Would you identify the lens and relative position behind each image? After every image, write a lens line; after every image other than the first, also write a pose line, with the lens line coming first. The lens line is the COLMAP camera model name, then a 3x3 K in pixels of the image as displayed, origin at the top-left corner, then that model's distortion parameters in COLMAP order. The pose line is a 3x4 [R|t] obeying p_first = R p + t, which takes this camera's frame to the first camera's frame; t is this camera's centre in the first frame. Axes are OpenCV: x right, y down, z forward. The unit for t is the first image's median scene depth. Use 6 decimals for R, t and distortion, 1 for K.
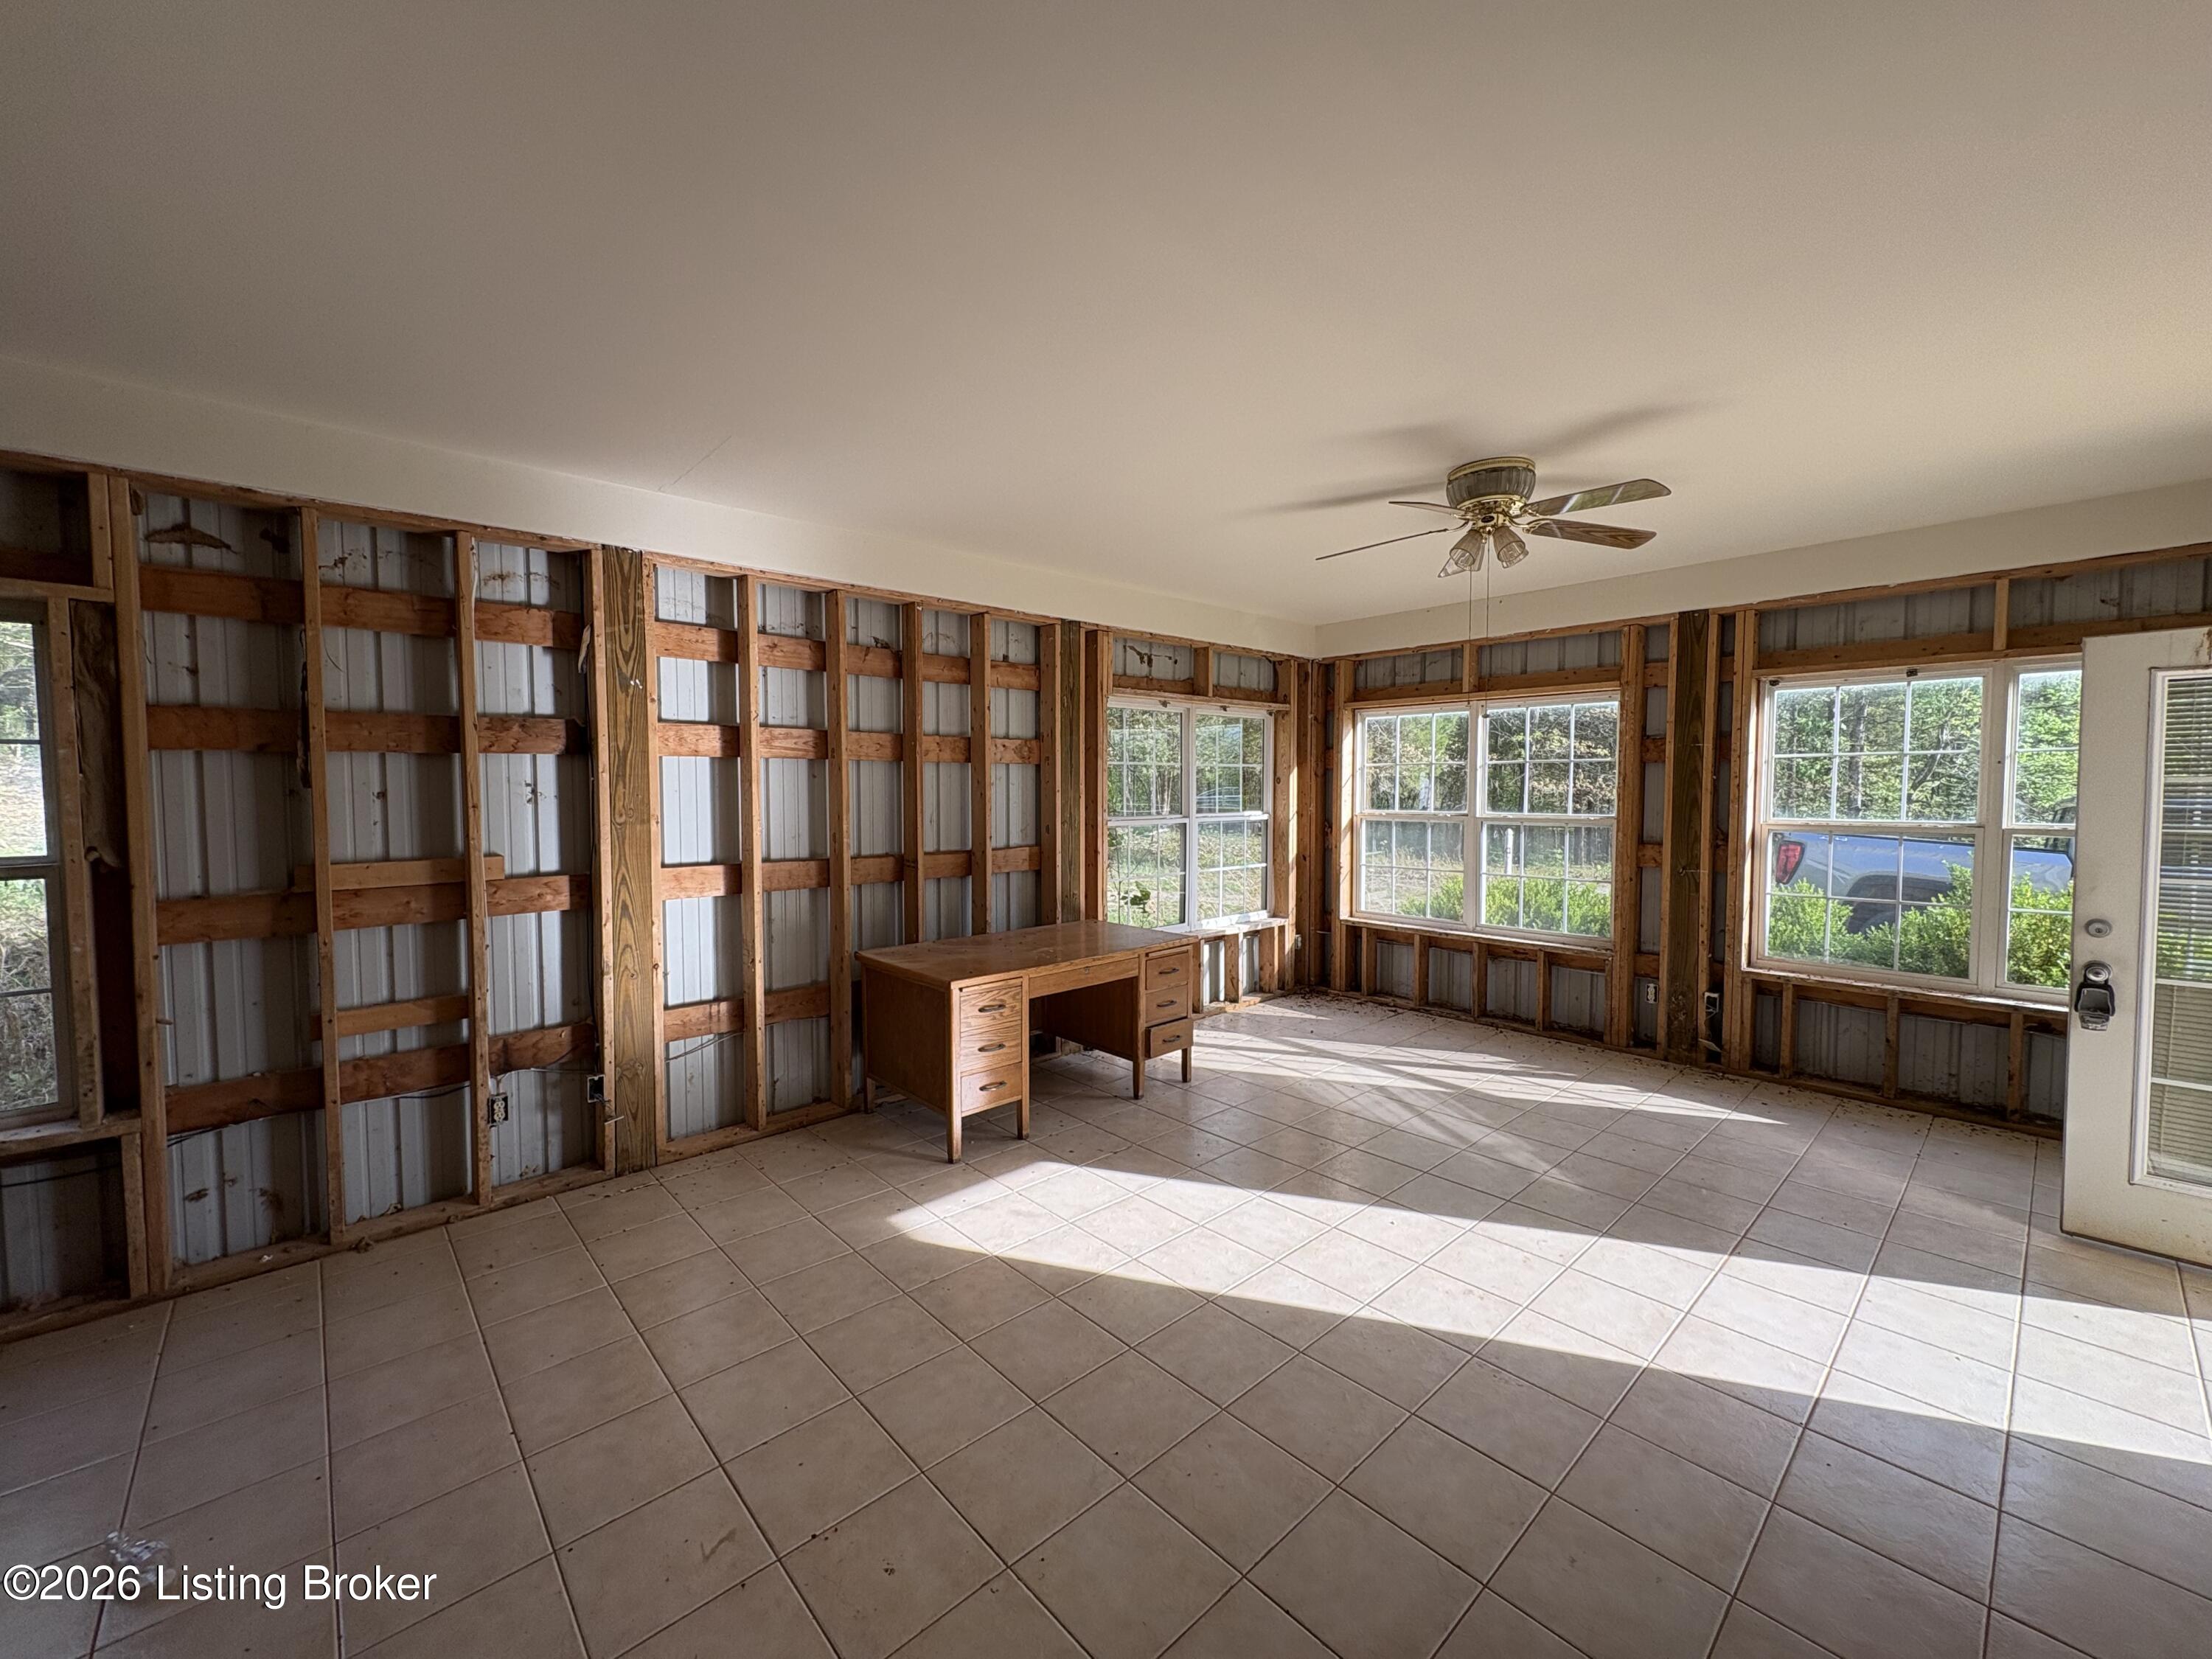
lens RADIAL K [[881.4, 0, 1105.5], [0, 881.4, 830.6], [0, 0, 1]] dist [0.000343, 0.000280]
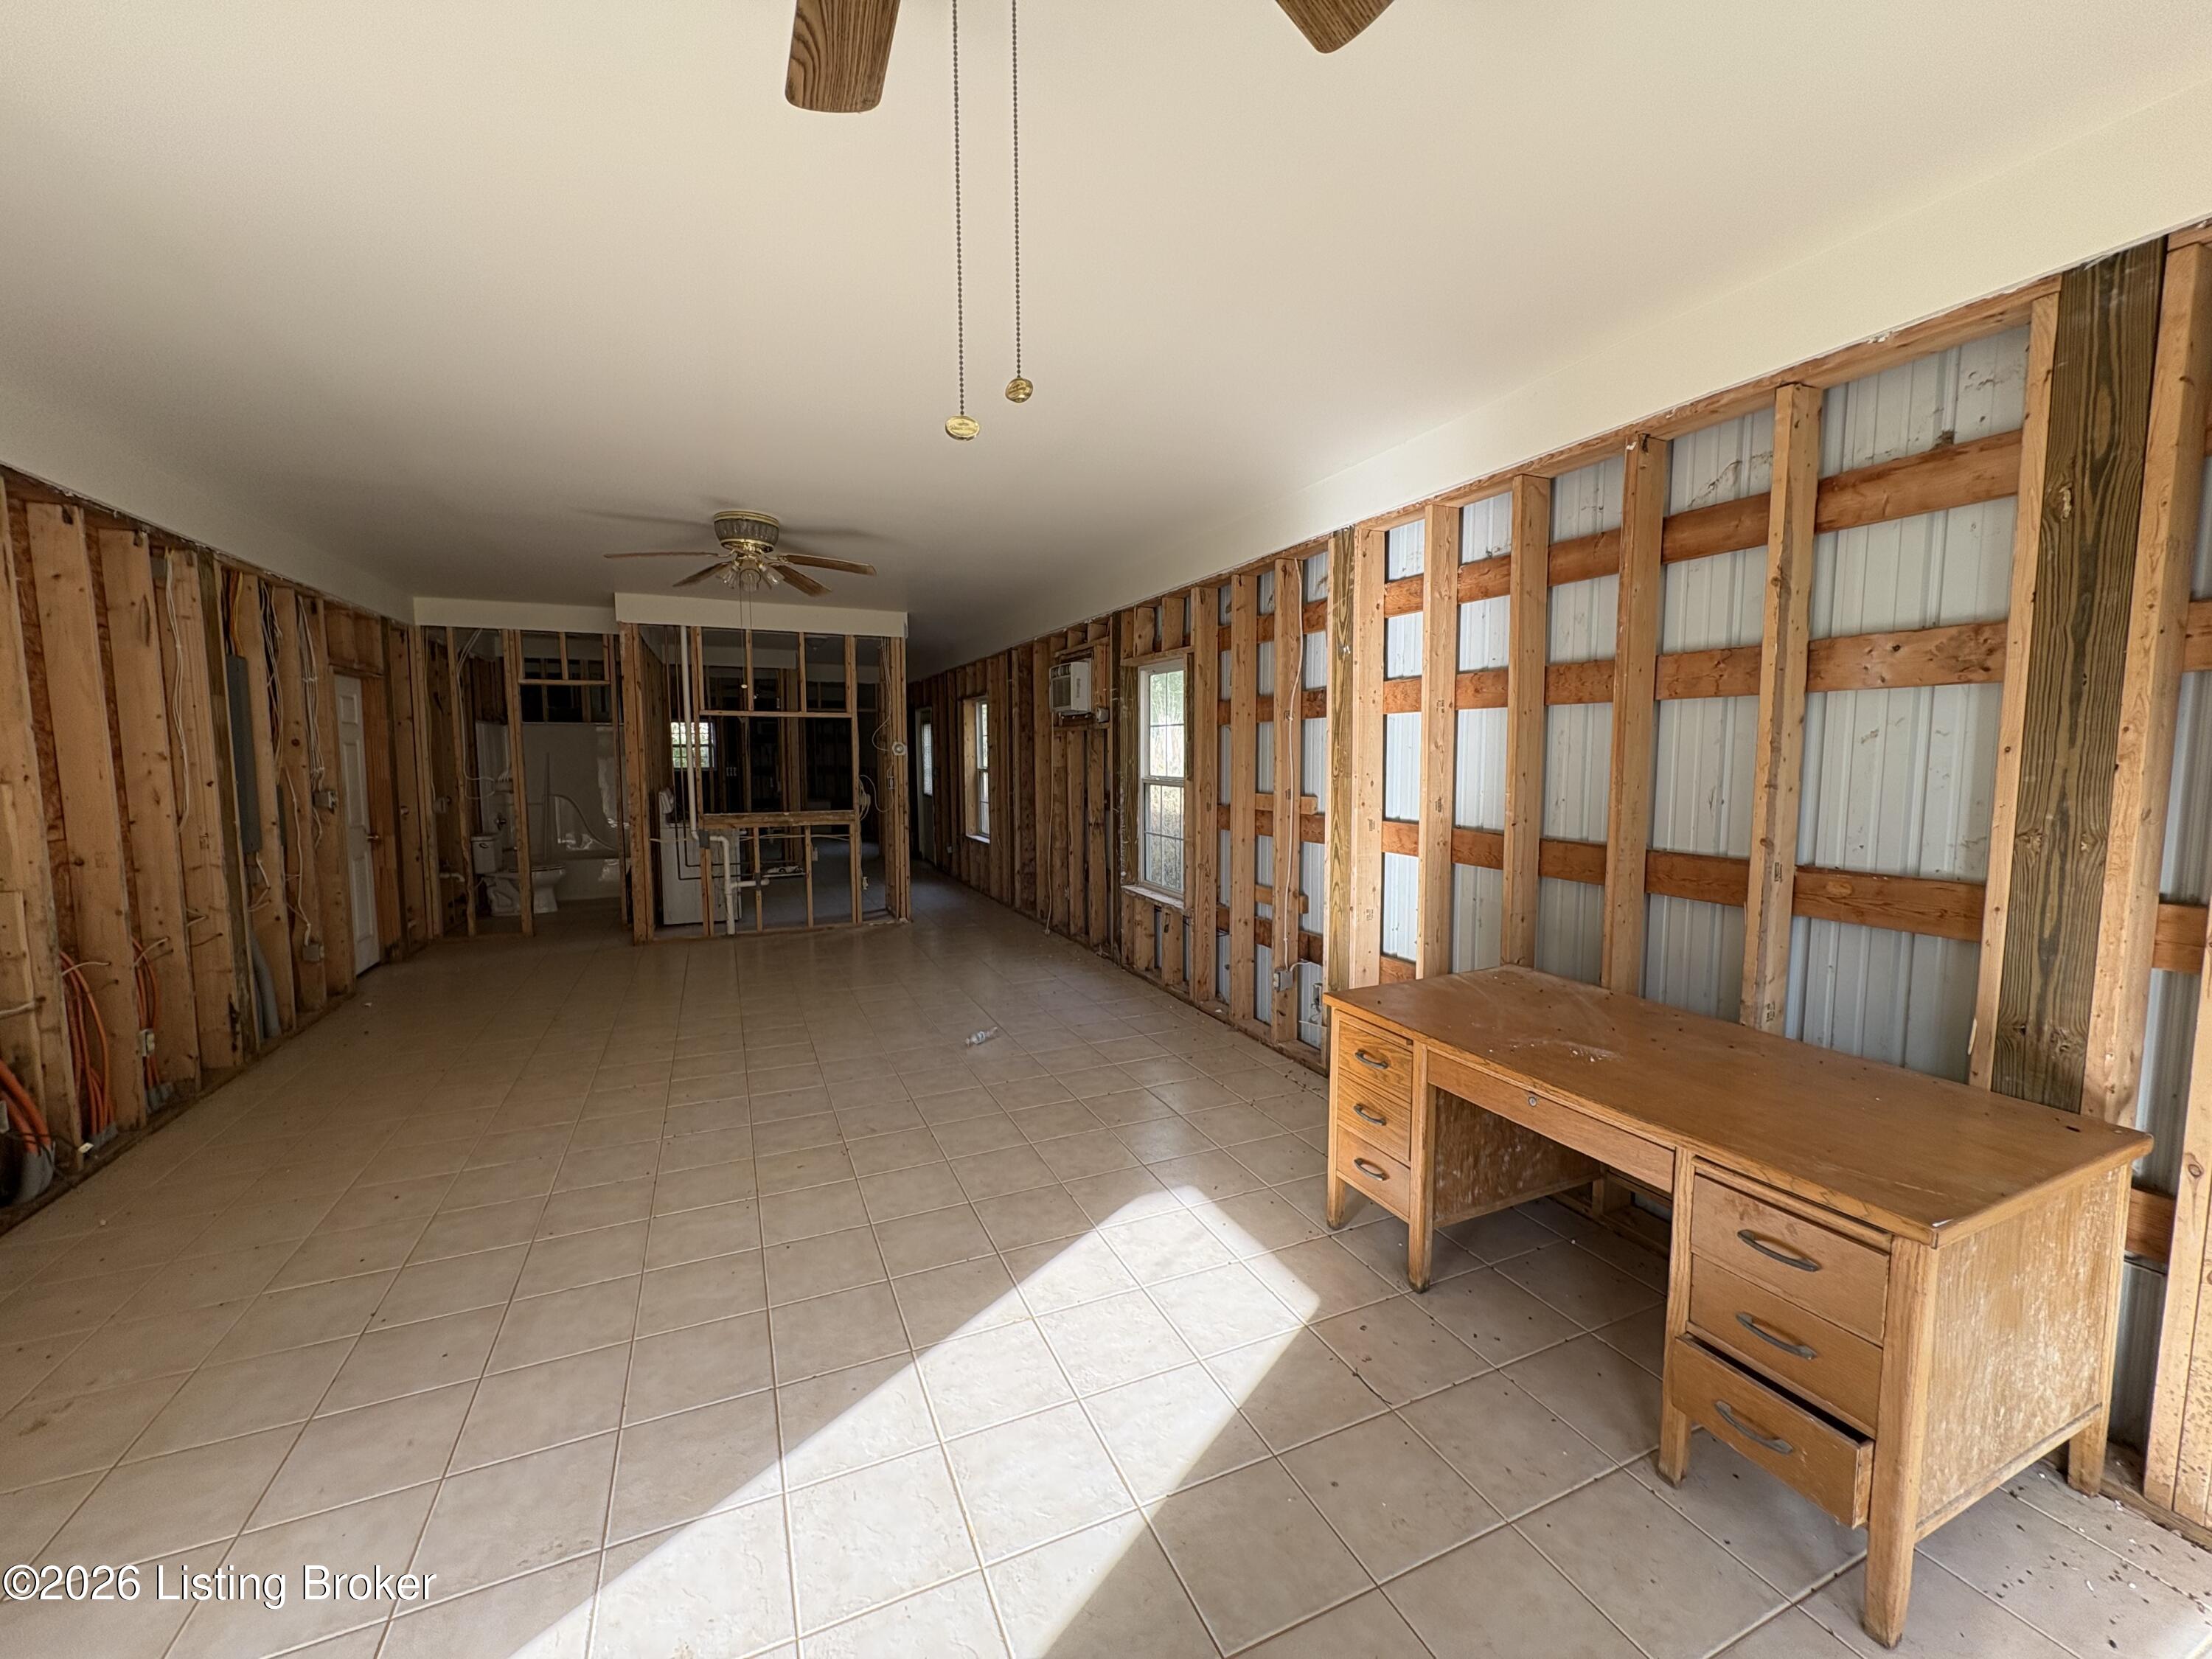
lens RADIAL K [[881.4, 0, 1105.5], [0, 881.4, 830.6], [0, 0, 1]] dist [0.000343, 0.000280]
pose [[-0.321603, 0.089570, -0.942629, 0.627410], [-0.043633, 0.993056, 0.109248, -0.049471], [0.945869, 0.076264, -0.315461, 1.085057]]
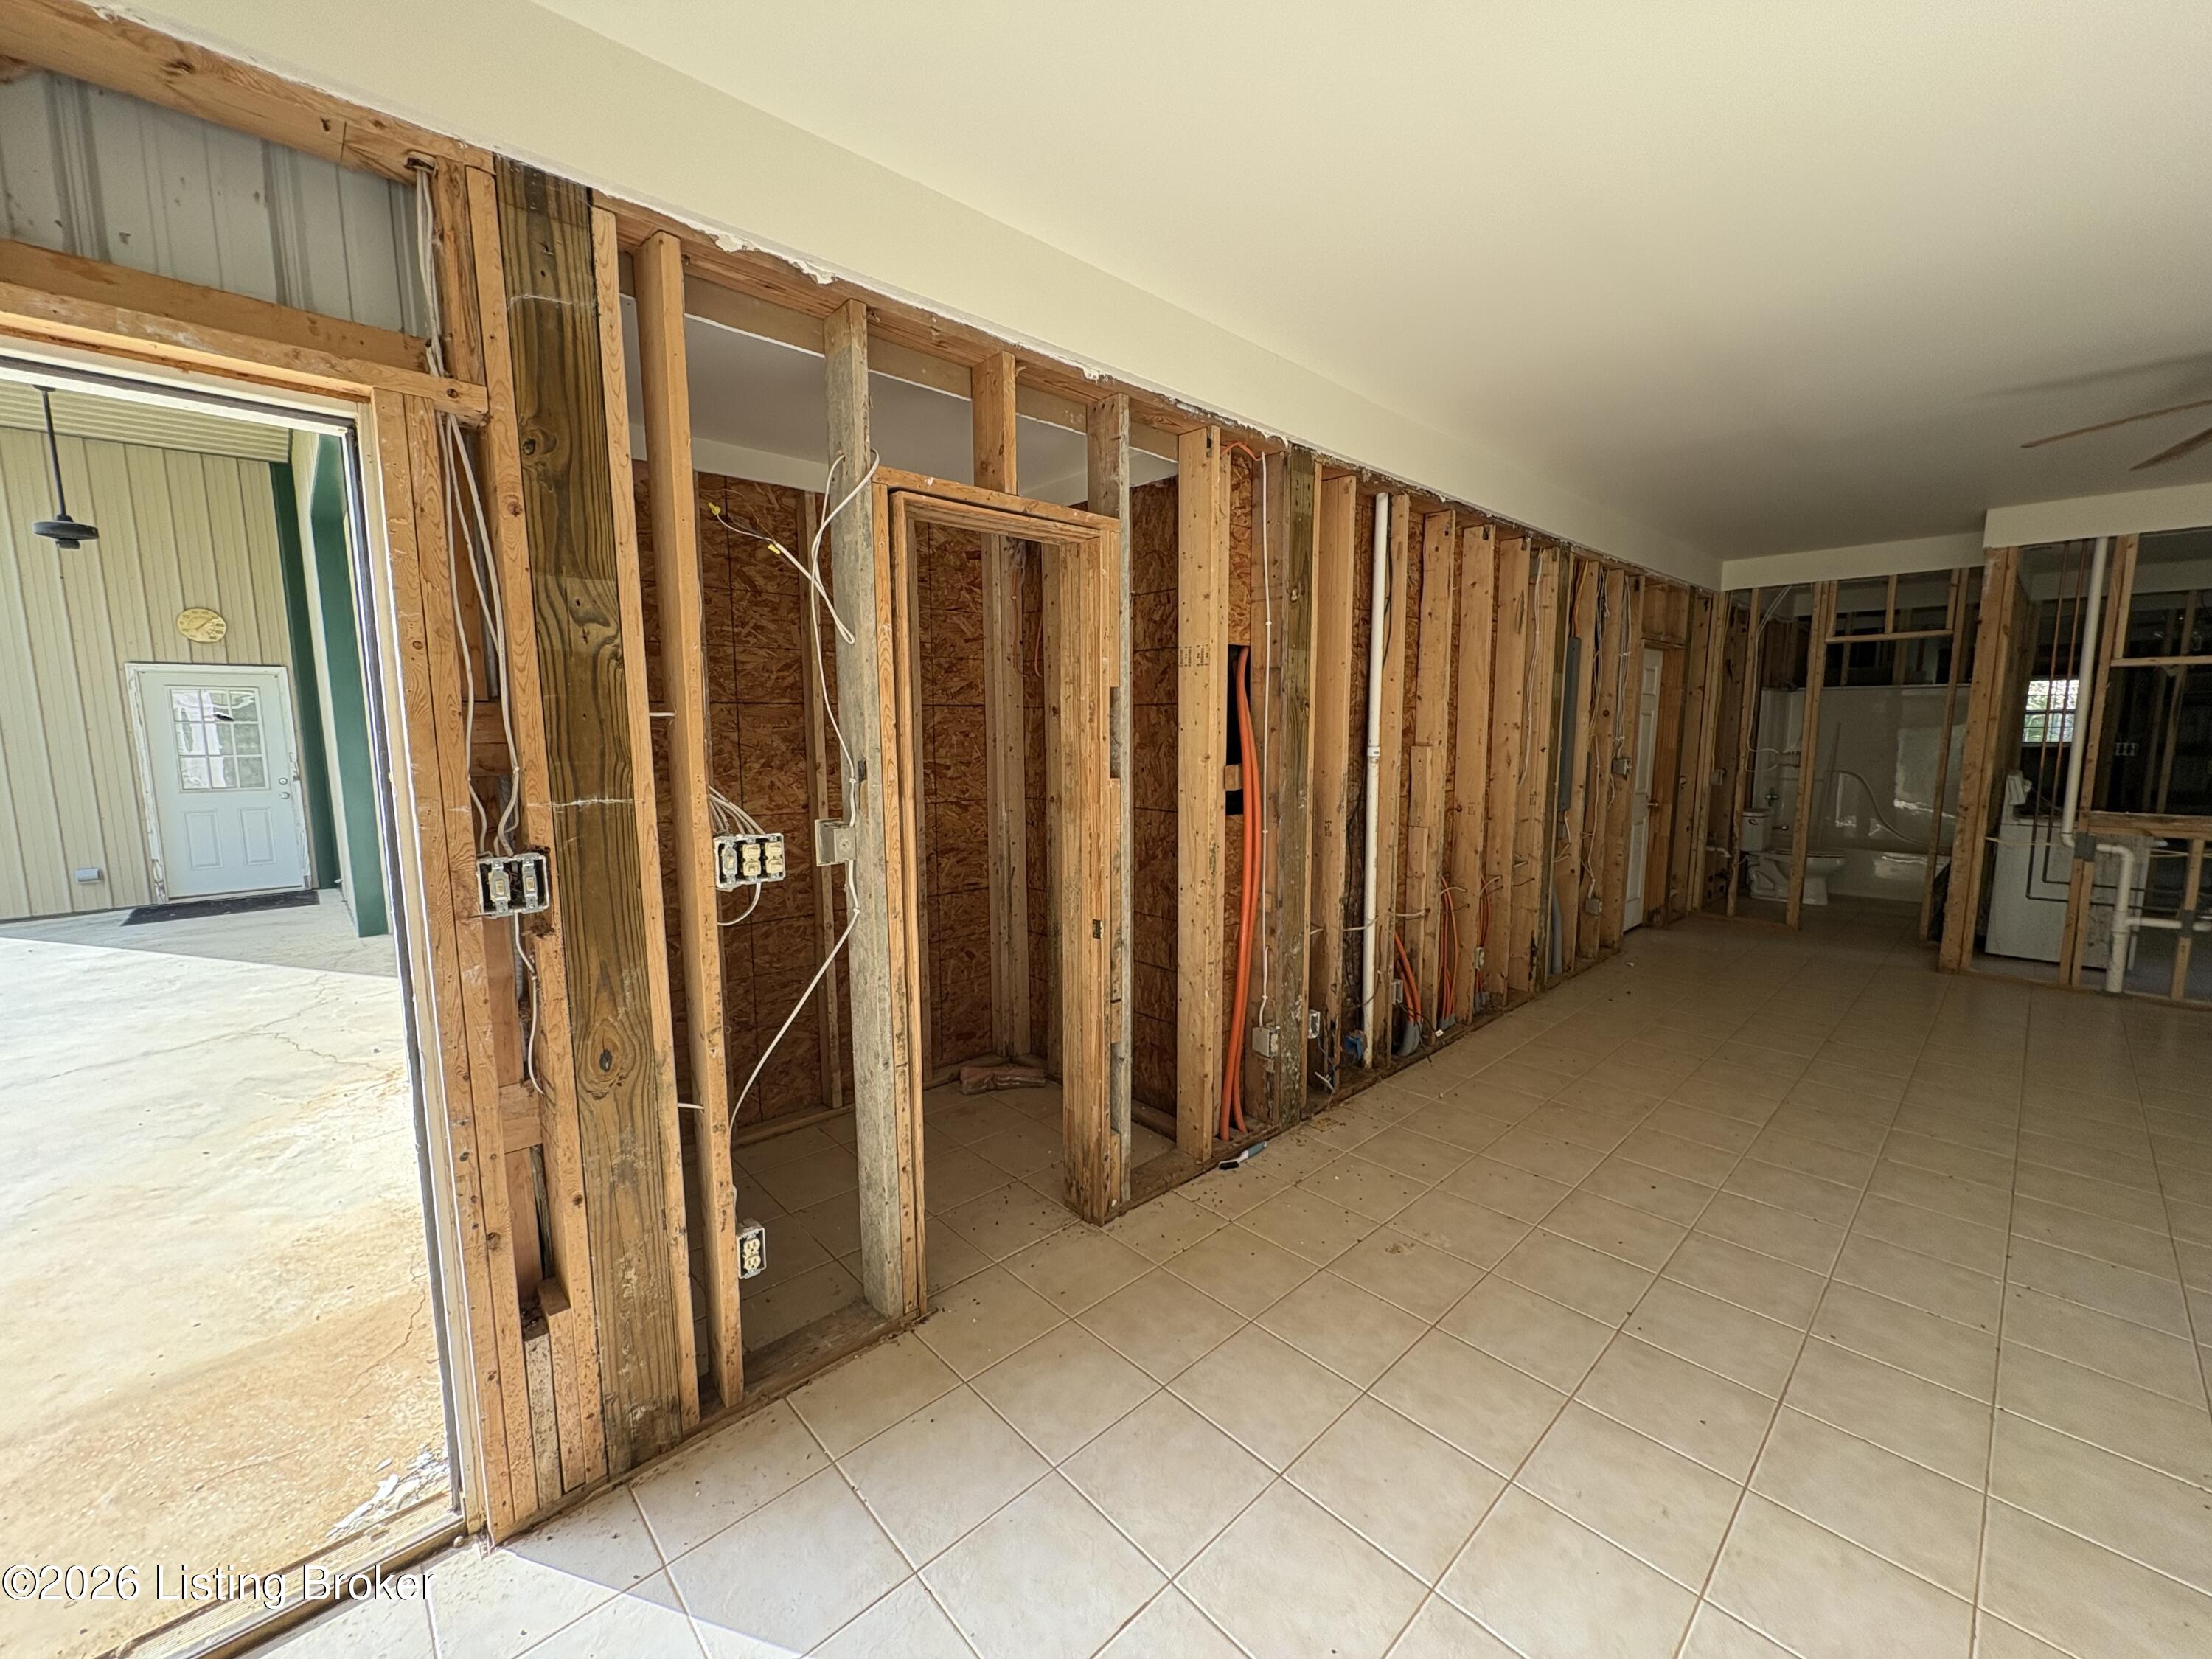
lens RADIAL K [[881.4, 0, 1105.5], [0, 881.4, 830.6], [0, 0, 1]] dist [0.000343, 0.000280]
pose [[-0.999918, 0.008519, -0.009579, 0.589008], [0.006777, 0.985590, 0.169017, -0.042405], [0.010881, 0.168938, -0.985567, 0.935400]]
